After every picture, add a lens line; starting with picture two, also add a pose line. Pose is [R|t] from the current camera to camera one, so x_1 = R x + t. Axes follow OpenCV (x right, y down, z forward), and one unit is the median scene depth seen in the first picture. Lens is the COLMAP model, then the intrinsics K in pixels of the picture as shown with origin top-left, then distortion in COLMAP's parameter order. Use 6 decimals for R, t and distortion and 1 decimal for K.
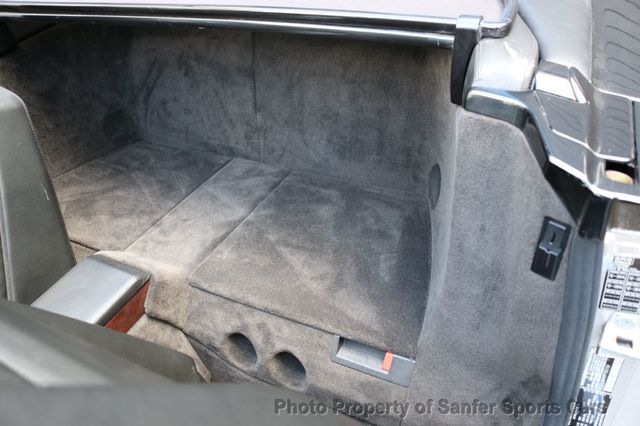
lens RADIAL K [[556.8, 0, 320.0], [0, 556.8, 213.0], [0, 0, 1]] dist [-0.101977, -0.001366]
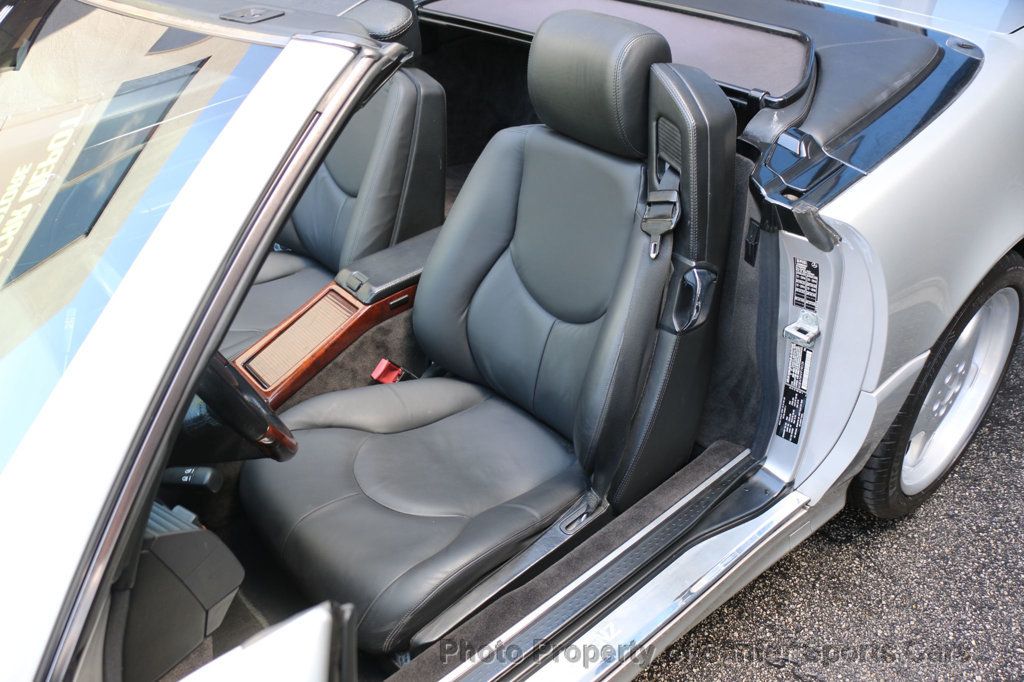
lens RADIAL K [[890.8, 0, 512.0], [0, 890.8, 341.0], [0, 0, 1]] dist [-0.101977, -0.001366]
pose [[0.917422, 0.278368, -0.284338, 0.538872], [-0.286820, 0.957905, 0.012360, 0.461631], [0.275809, 0.070214, 0.958644, -1.441013]]
